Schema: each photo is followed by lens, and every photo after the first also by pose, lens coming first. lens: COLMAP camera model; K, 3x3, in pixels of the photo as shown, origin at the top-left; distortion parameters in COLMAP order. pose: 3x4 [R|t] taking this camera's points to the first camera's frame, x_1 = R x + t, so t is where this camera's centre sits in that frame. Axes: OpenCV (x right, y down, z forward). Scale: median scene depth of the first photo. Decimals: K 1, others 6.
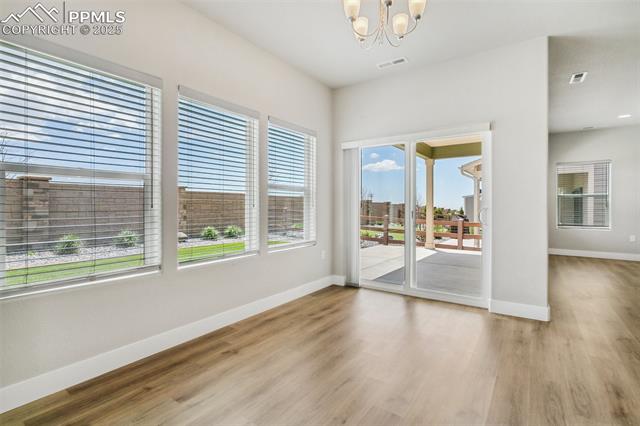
lens RADIAL K [[308.1, 0, 315.2], [0, 308.1, 208.1], [0, 0, 1]] dist [0.000524, 0.000275]
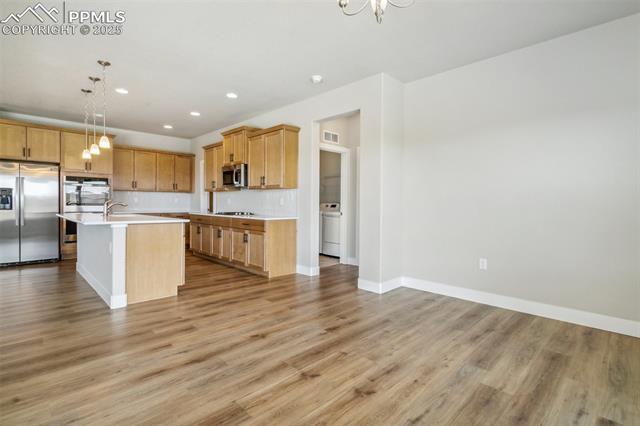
lens RADIAL K [[308.1, 0, 315.2], [0, 308.1, 208.1], [0, 0, 1]] dist [0.000524, 0.000275]
pose [[-0.984381, -0.010222, 0.175752, 0.104792], [-0.007153, 0.999811, 0.018089, -0.003761], [-0.175903, 0.016549, -0.984268, 0.852546]]
